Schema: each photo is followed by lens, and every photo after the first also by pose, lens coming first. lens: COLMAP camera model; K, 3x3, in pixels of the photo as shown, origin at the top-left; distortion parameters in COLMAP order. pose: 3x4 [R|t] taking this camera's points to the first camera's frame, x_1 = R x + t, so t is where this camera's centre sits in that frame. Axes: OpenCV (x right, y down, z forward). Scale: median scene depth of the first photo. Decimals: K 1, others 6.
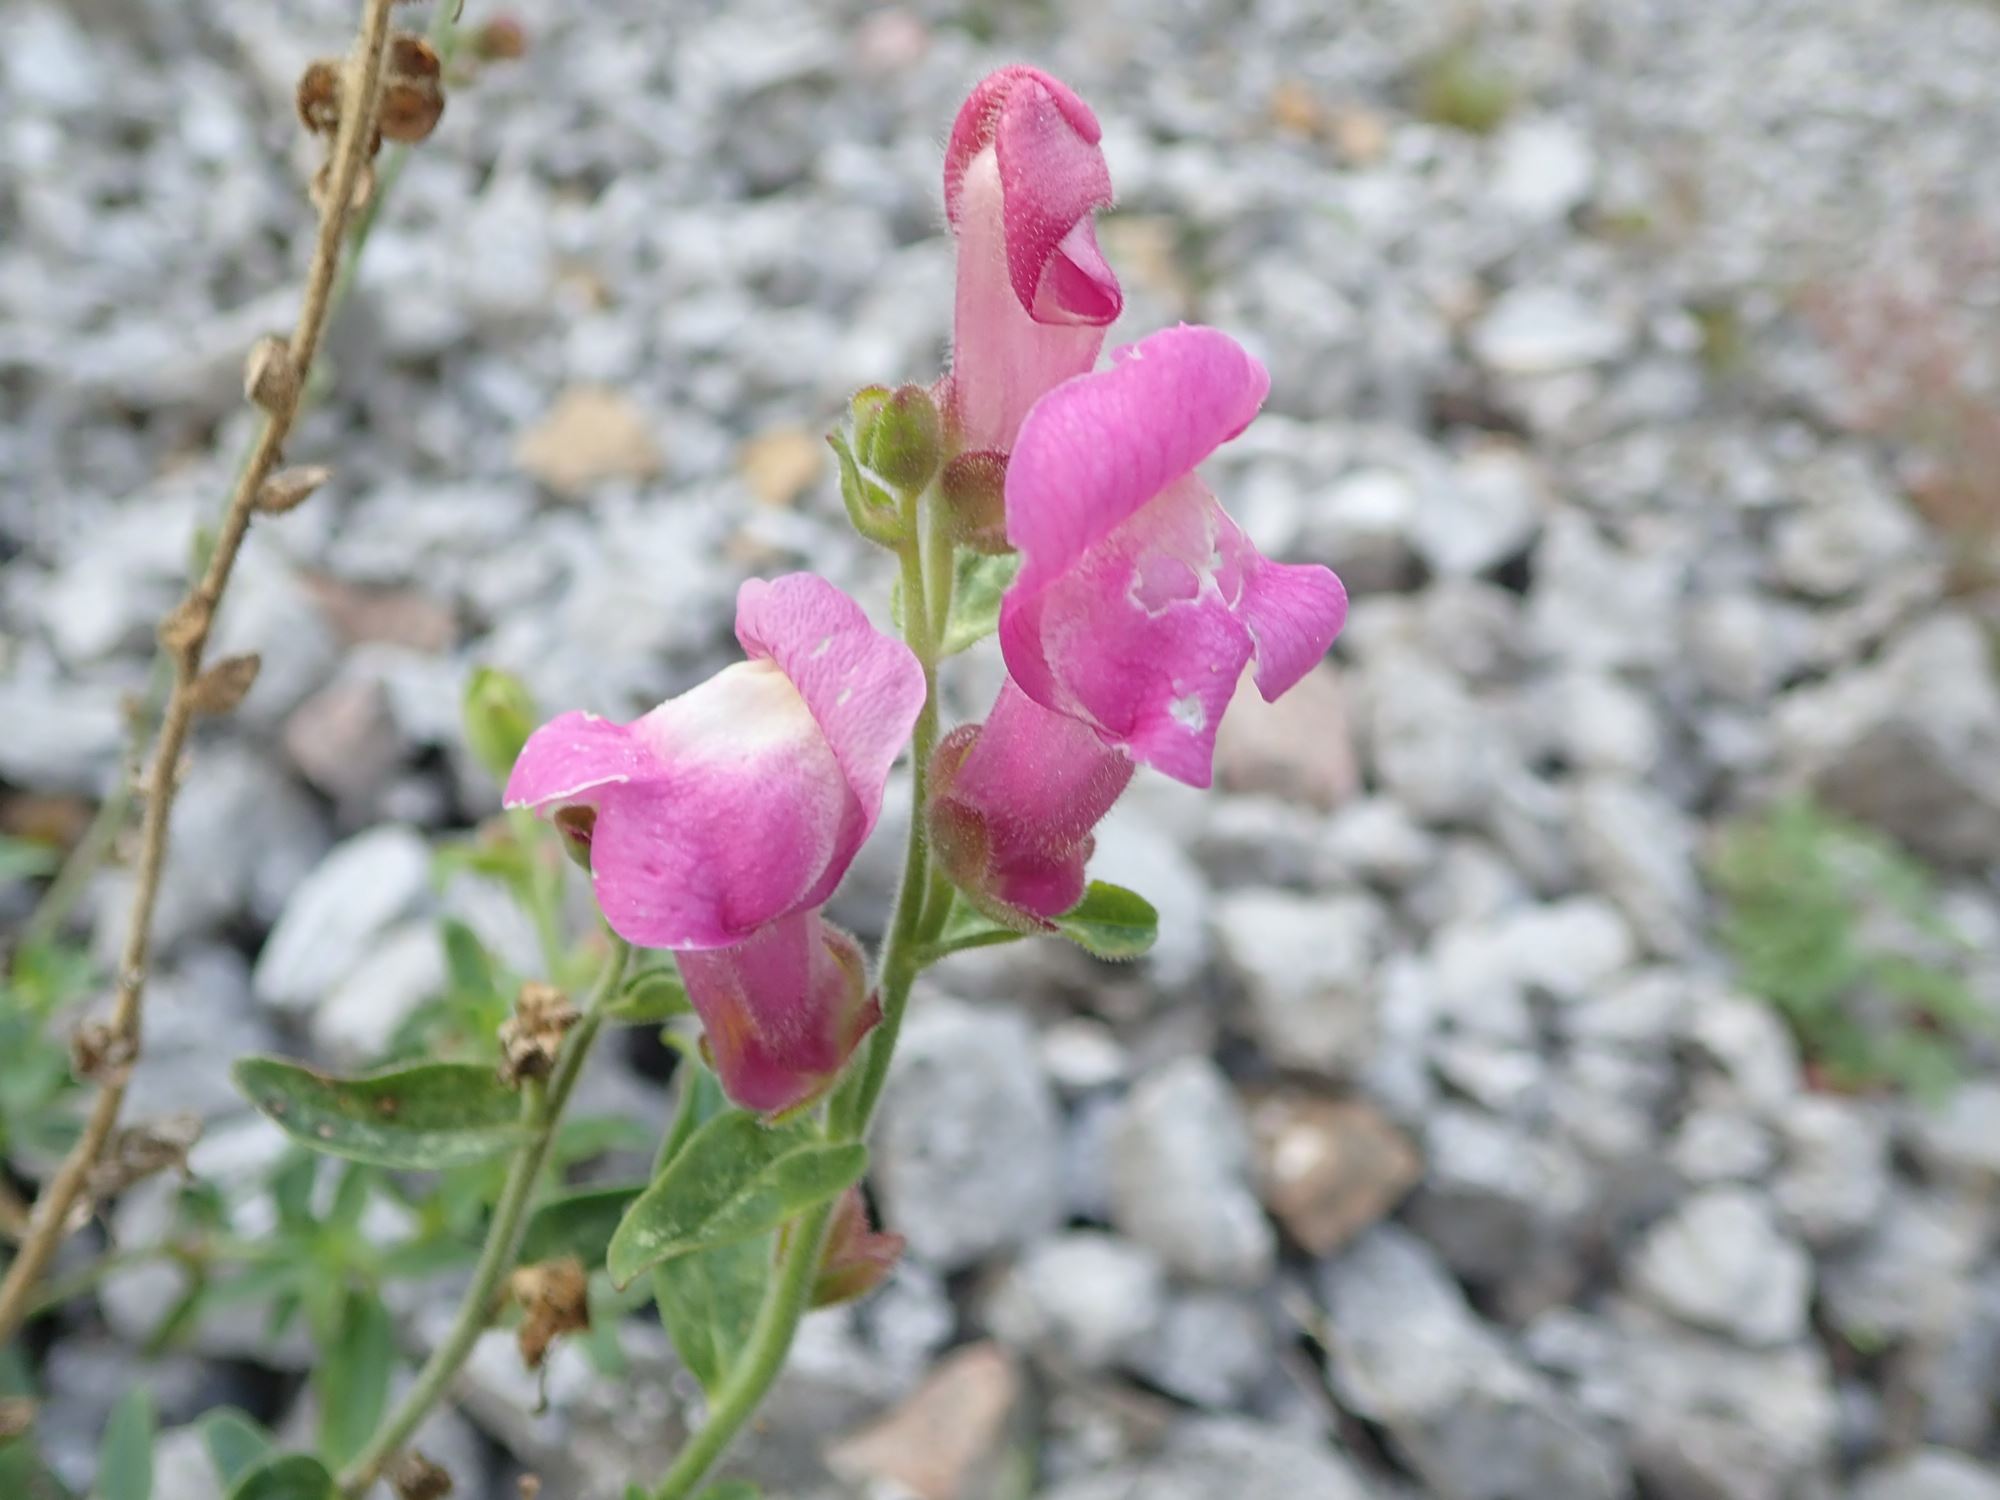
lens RADIAL K [[1829.6, 0, 1000.0], [0, 1829.6, 750.0], [0, 0, 1]] dist [-0.066564, -0.003645]
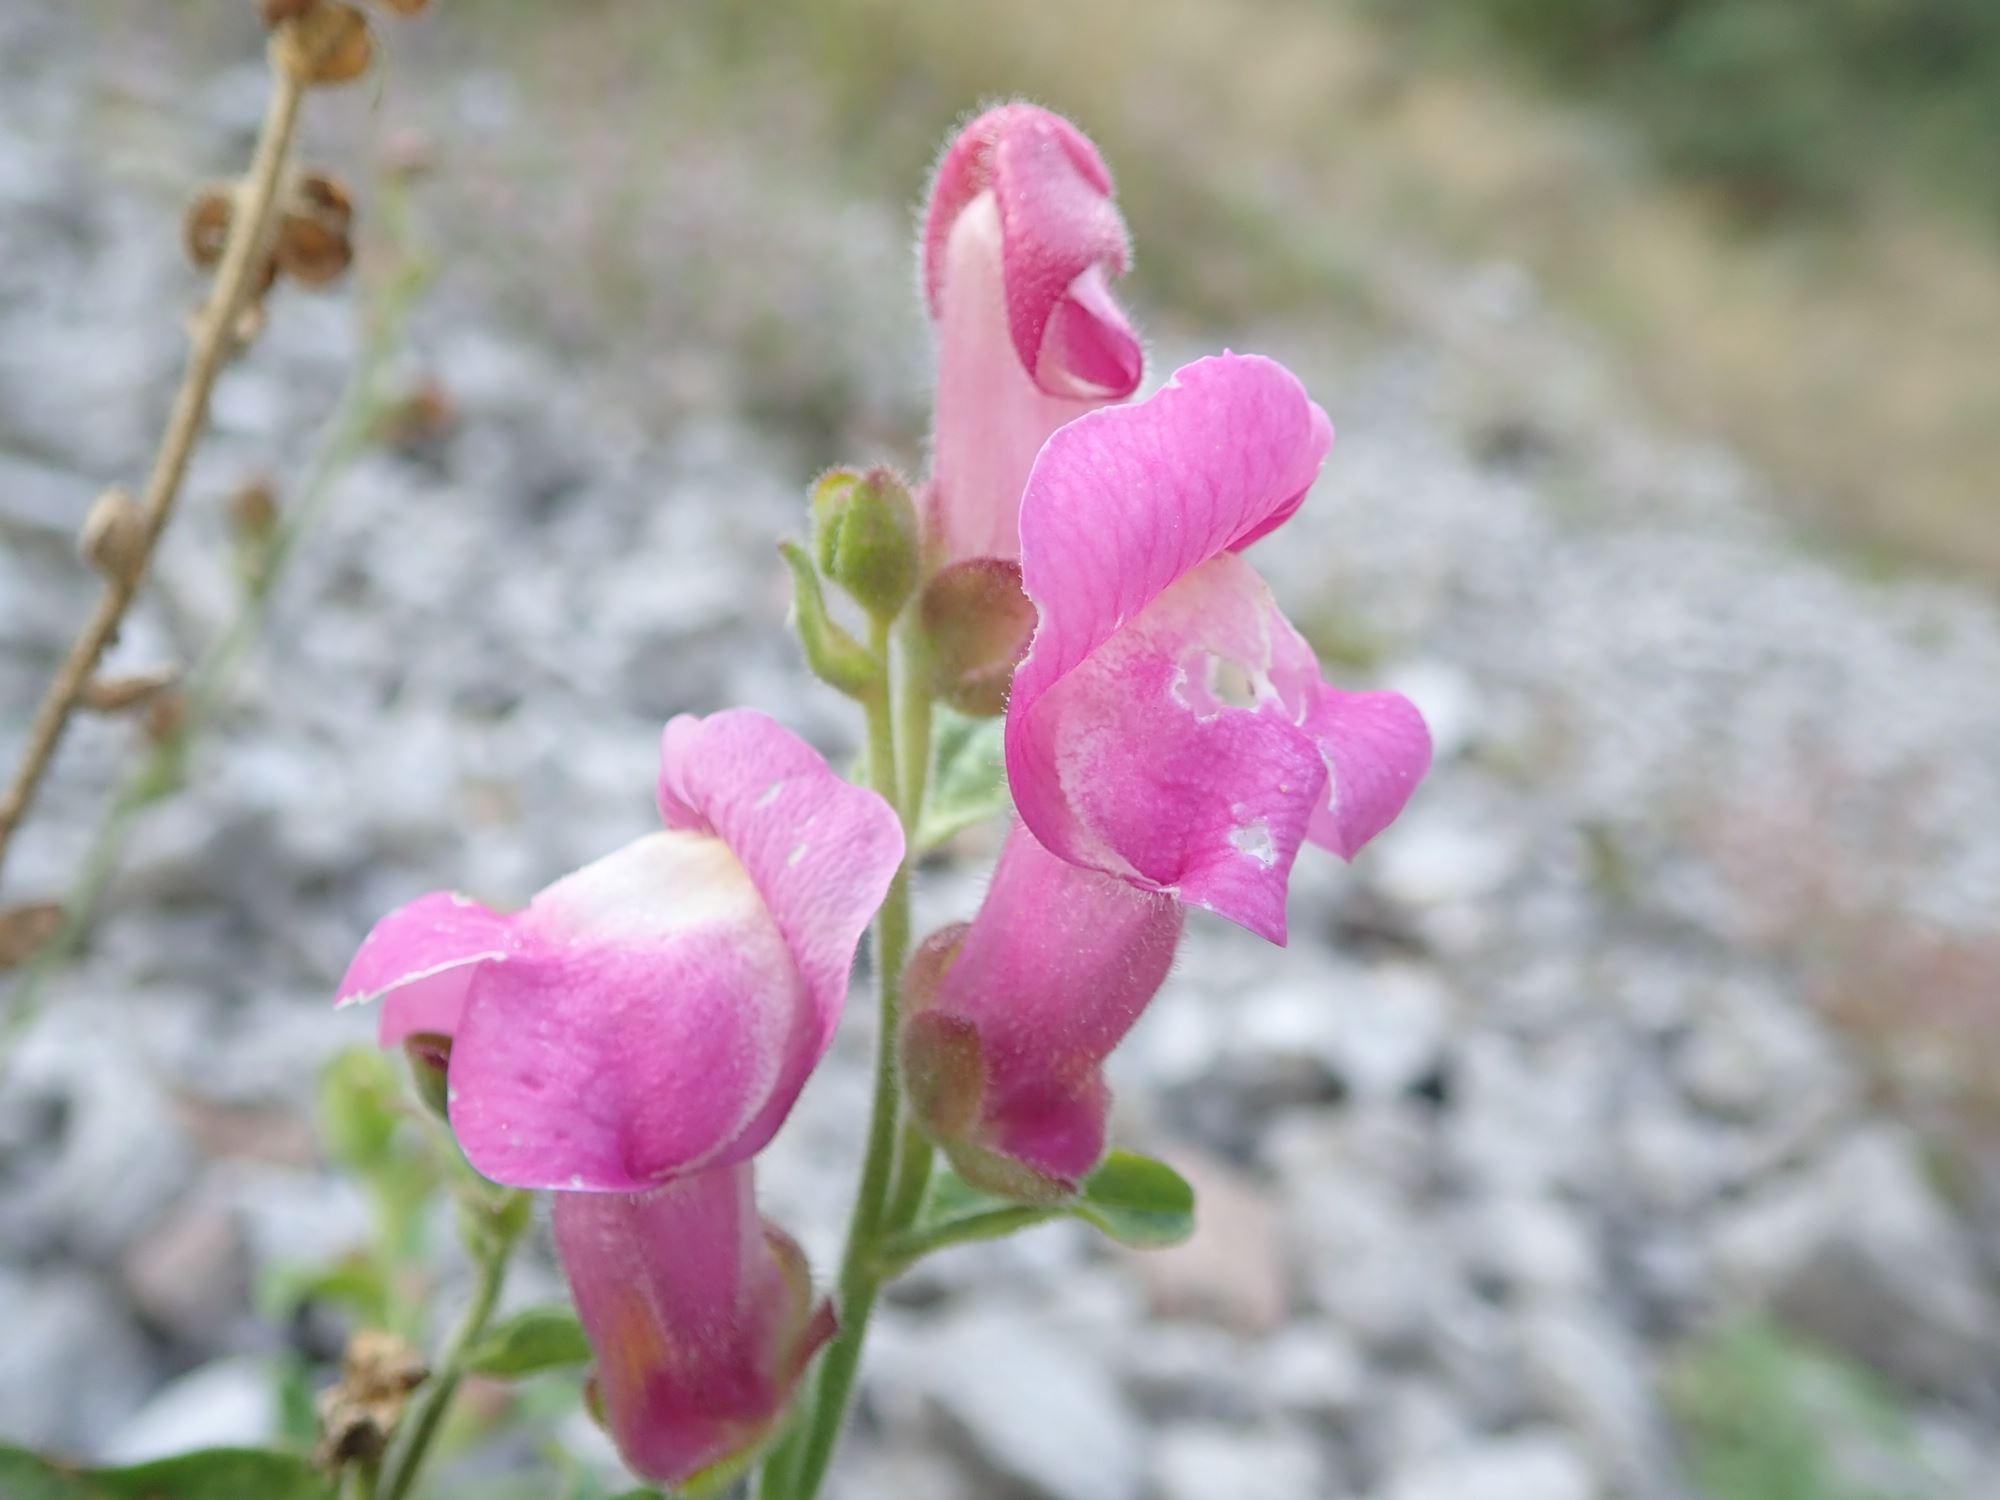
lens RADIAL K [[1818.1, 0, 1000.0], [0, 1818.1, 750.0], [0, 0, 1]] dist [-0.045369, 0.002386]
pose [[0.998419, -0.005295, 0.055959, -0.042963], [0.021912, 0.953455, -0.300739, 0.159254], [-0.051762, 0.301490, 0.952063, 0.256733]]
